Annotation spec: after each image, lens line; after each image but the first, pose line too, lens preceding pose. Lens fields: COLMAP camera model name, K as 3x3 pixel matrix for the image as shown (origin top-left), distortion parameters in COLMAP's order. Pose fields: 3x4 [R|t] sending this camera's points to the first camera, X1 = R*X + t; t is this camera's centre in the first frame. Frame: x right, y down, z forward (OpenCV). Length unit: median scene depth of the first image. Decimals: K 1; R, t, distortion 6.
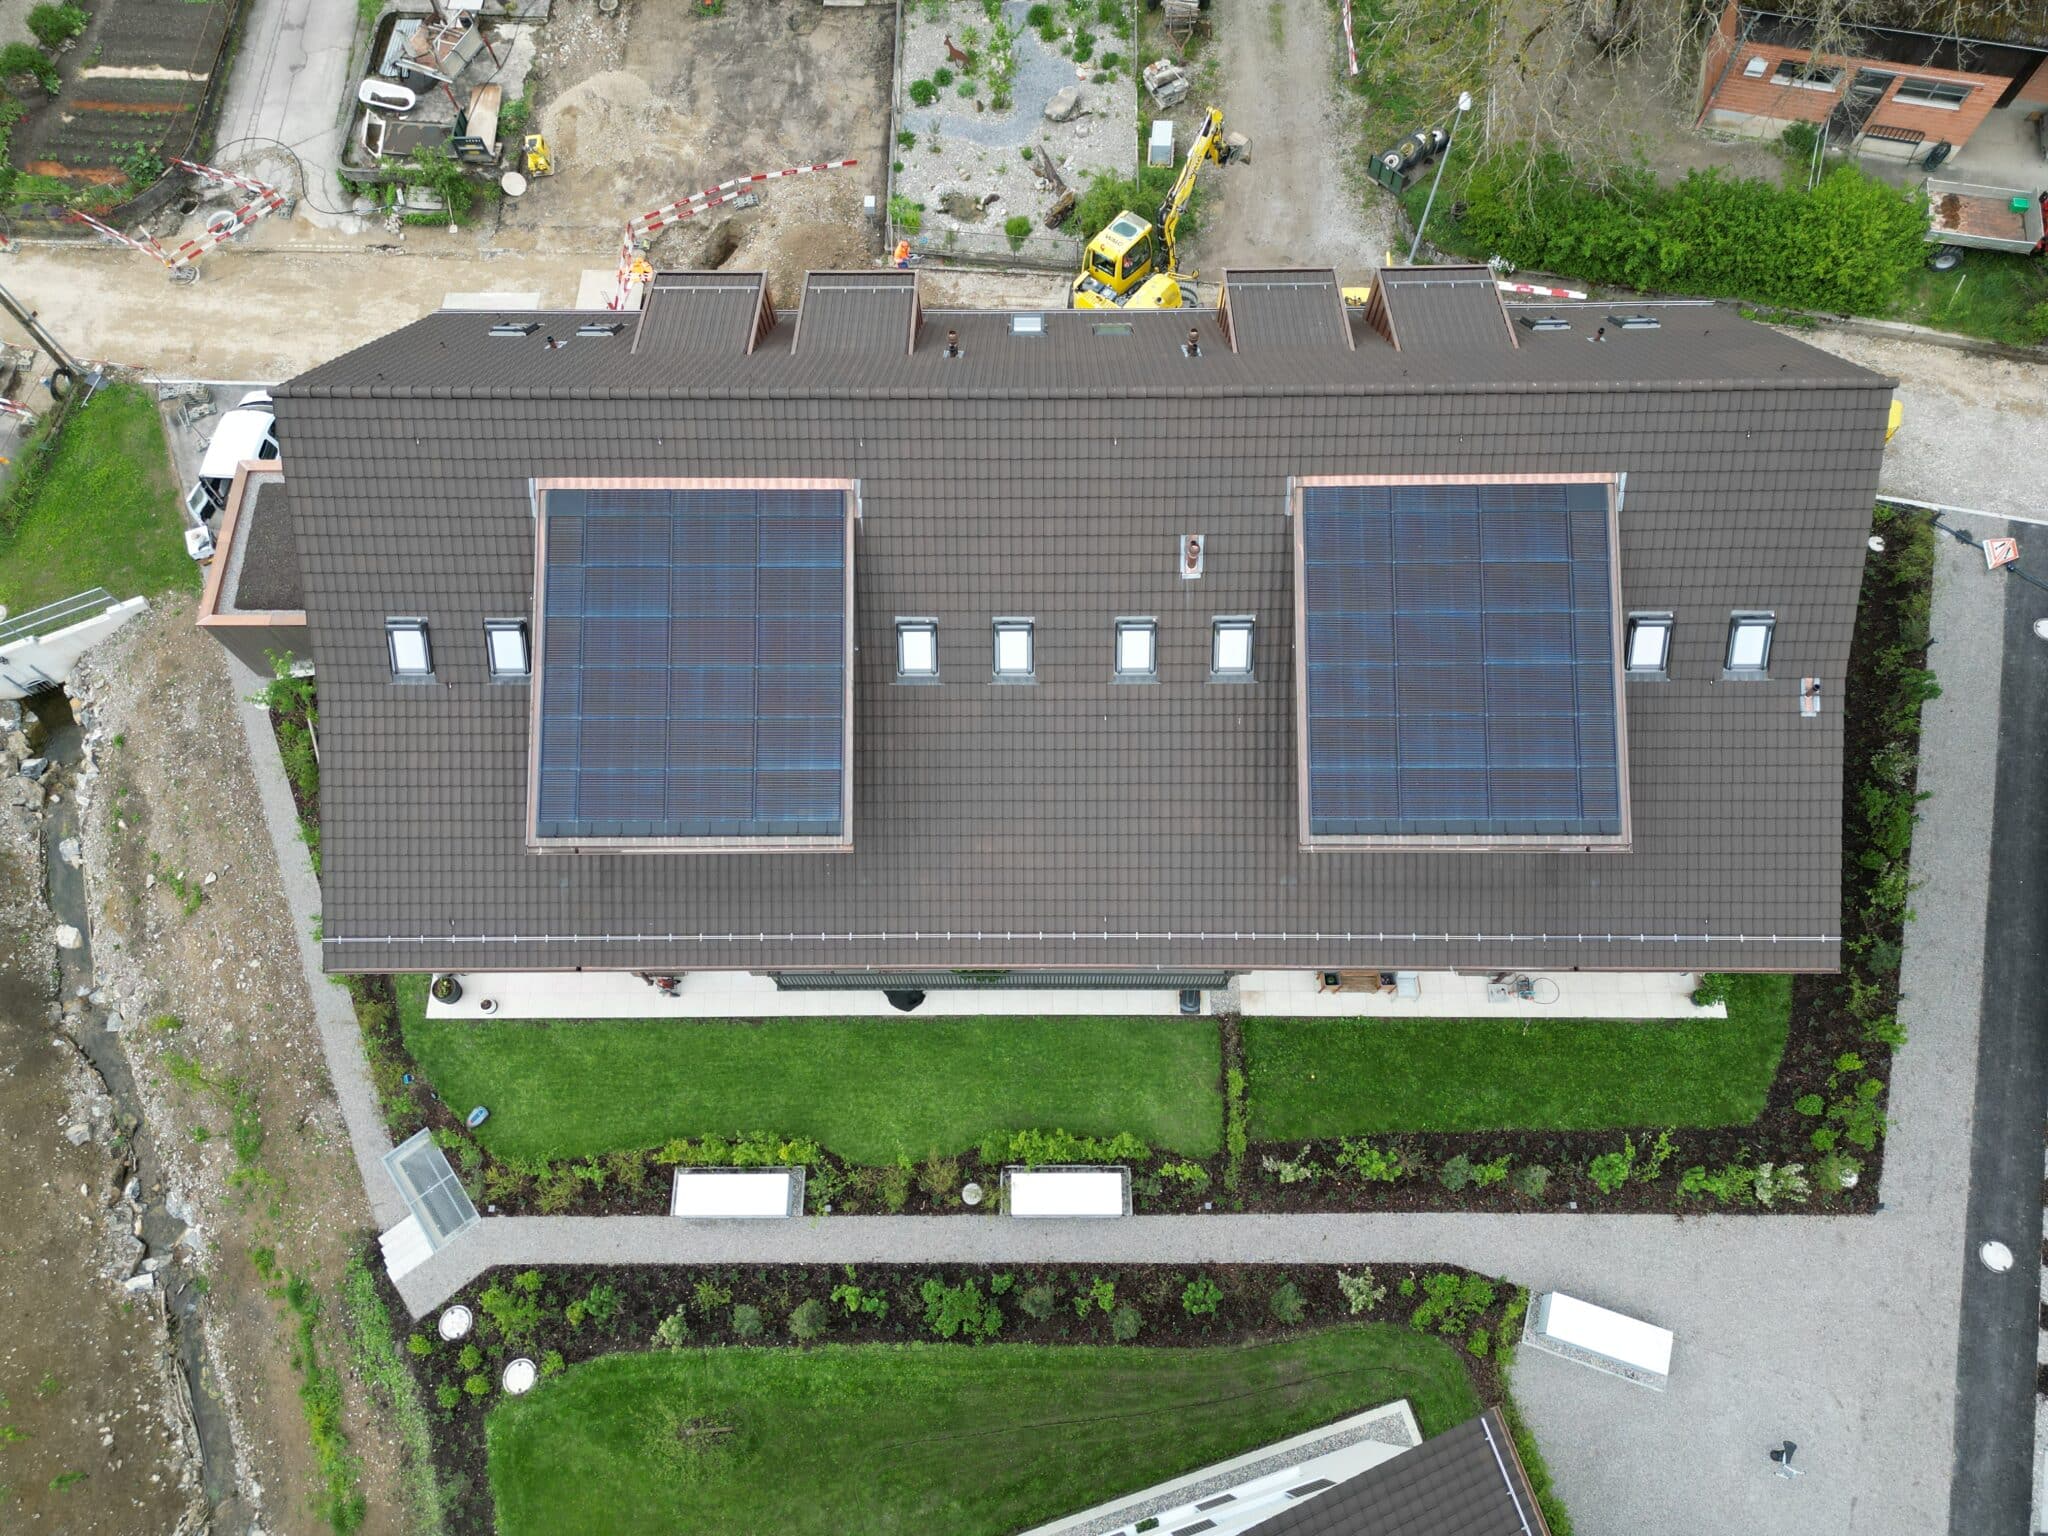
lens RADIAL K [[1412.8, 0, 1024.0], [0, 1412.8, 768.0], [0, 0, 1]] dist [0.068899, -0.062209]
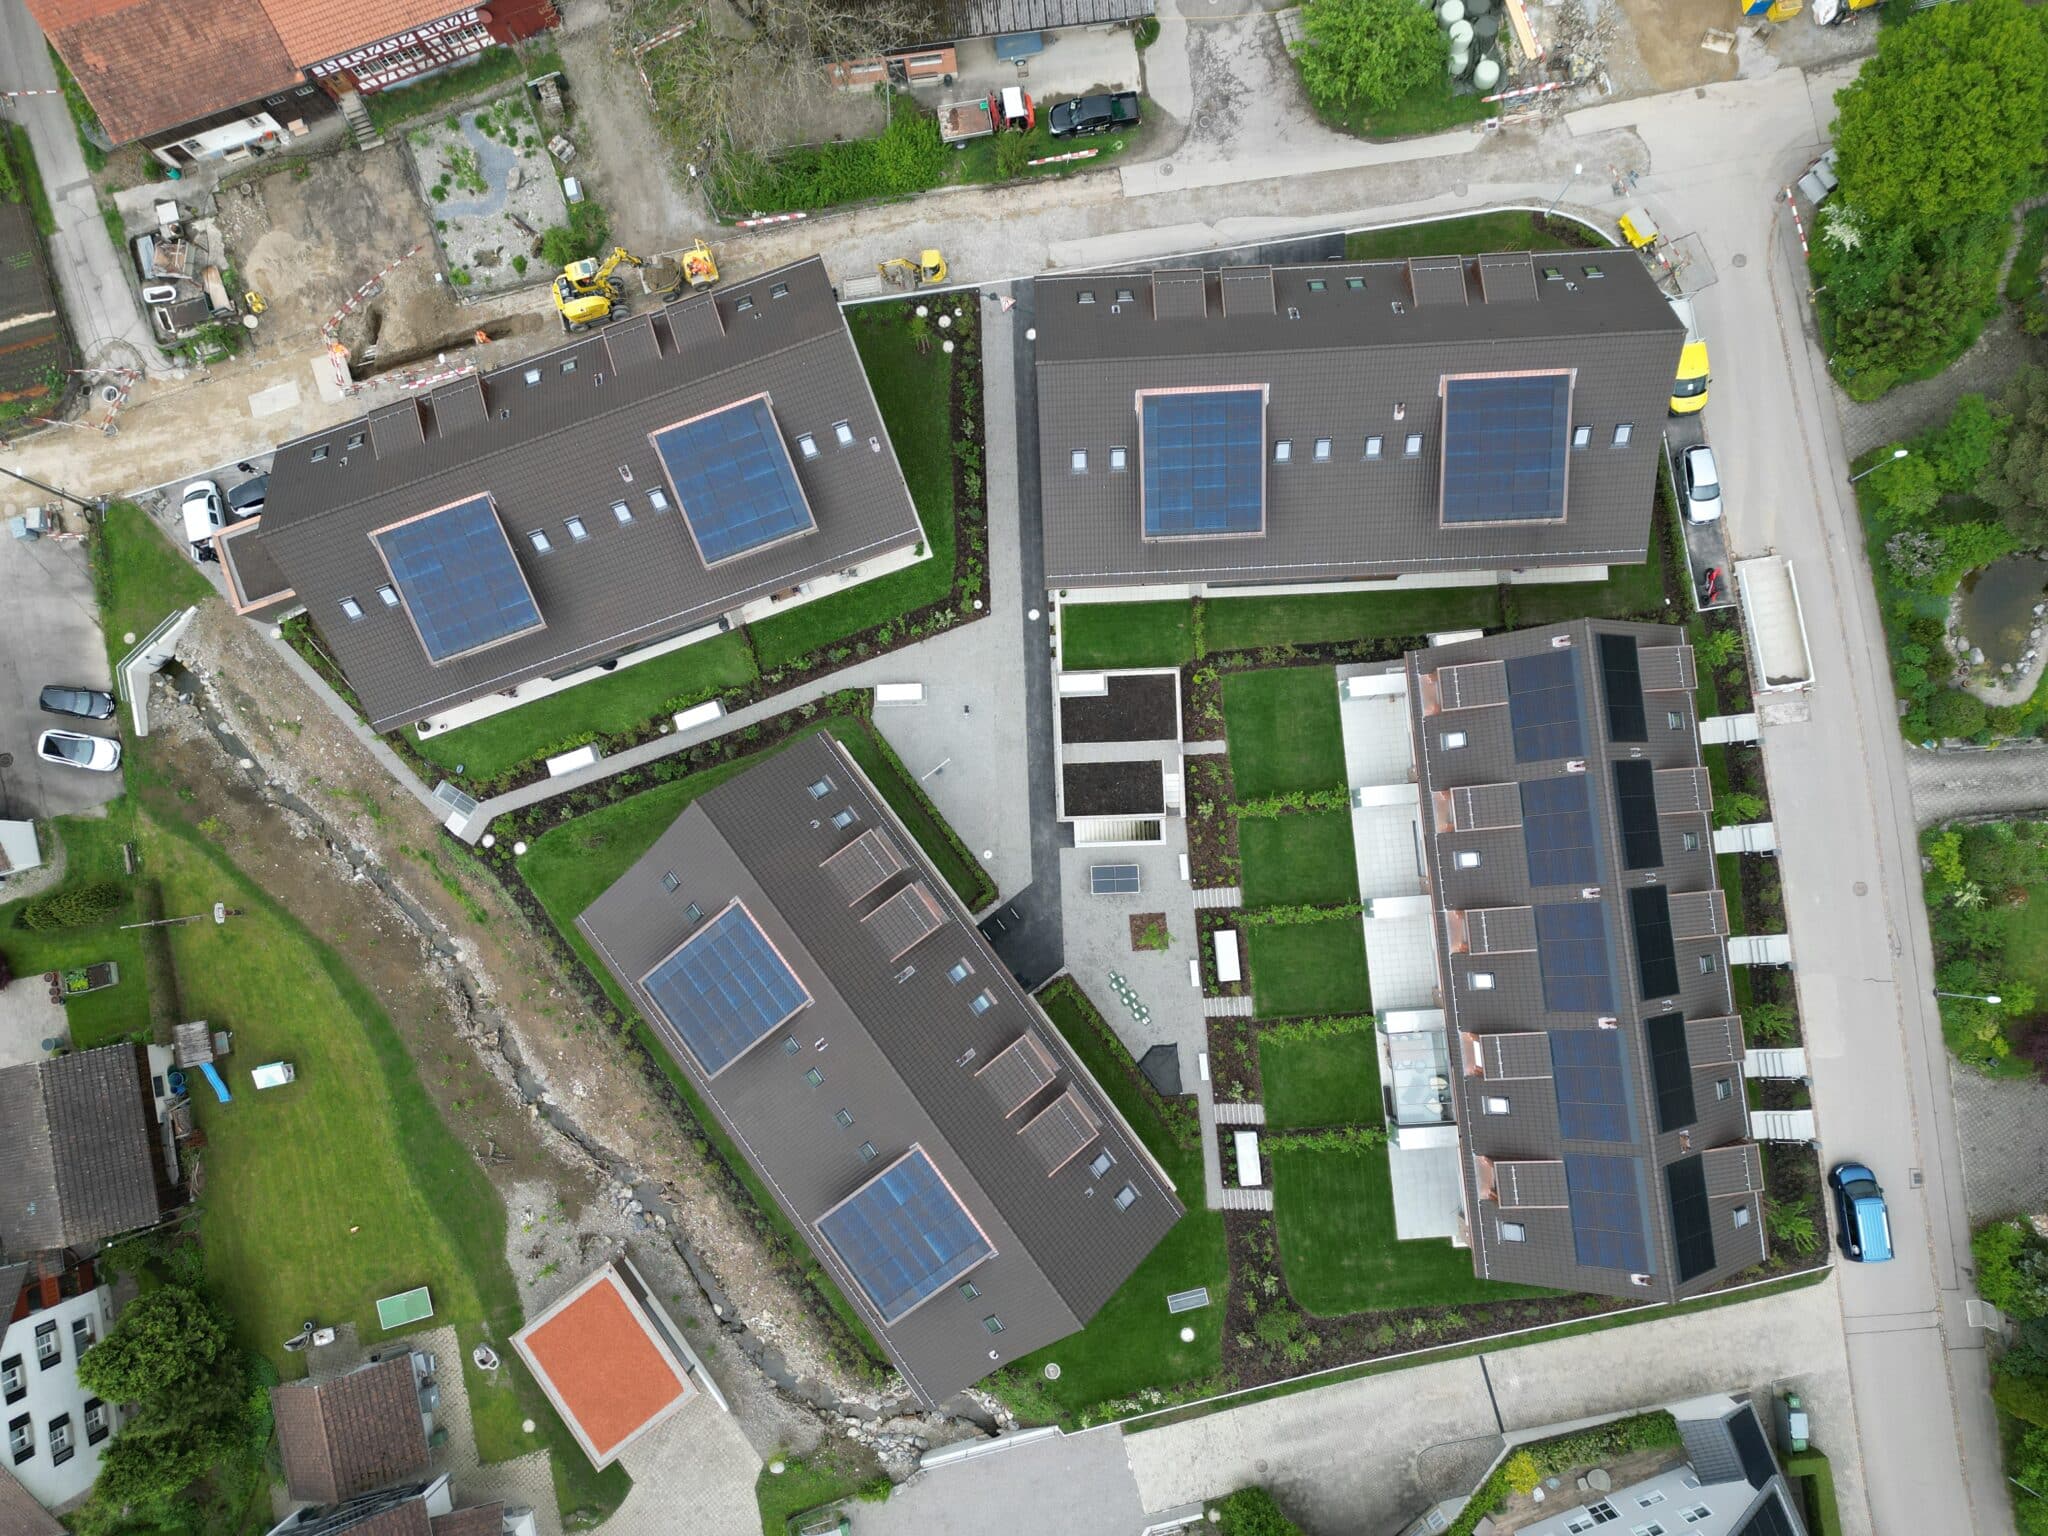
lens RADIAL K [[1412.8, 0, 1024.0], [0, 1412.8, 768.0], [0, 0, 1]] dist [0.068899, -0.062209]
pose [[0.939448, -0.342359, 0.015109, 0.463098], [0.321090, 0.894776, 0.310285, -0.194102], [-0.119748, -0.286645, 0.950524, -1.361802]]
